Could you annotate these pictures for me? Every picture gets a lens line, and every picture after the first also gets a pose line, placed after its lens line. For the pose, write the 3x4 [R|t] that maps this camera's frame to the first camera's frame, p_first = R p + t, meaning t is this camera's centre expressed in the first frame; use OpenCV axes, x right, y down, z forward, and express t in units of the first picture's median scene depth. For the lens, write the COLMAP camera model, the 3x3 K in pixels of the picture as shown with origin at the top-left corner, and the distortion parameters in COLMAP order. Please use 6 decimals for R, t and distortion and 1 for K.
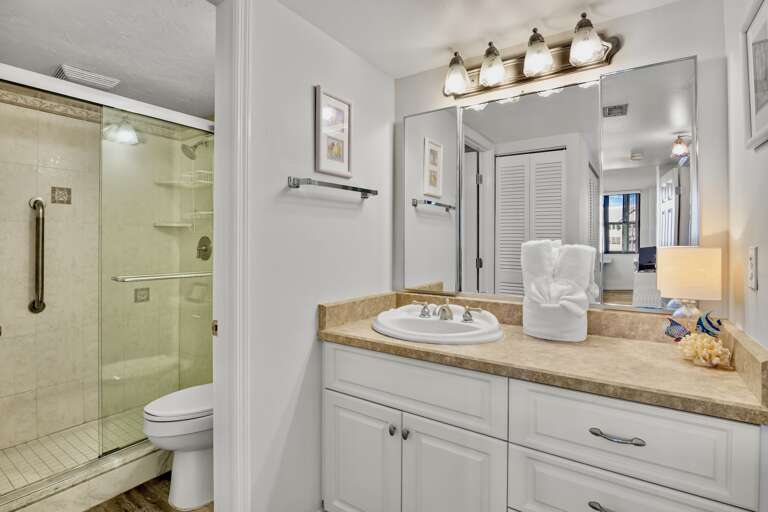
lens RADIAL K [[378.1, 0, 387.4], [0, 378.1, 244.9], [0, 0, 1]] dist [0.001146, 0.000187]
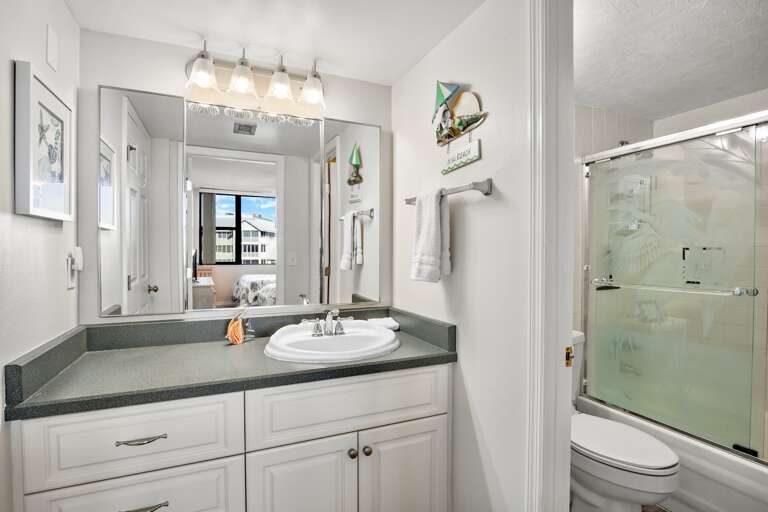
lens RADIAL K [[365.2, 0, 384.0], [0, 365.2, 256.0], [0, 0, 1]] dist [-0.000384, -0.000055]
pose [[0.554049, -0.008323, 0.832443, -0.586887], [-0.000086, 0.999949, 0.010056, -0.029409], [-0.832484, -0.005643, 0.554020, 0.327630]]
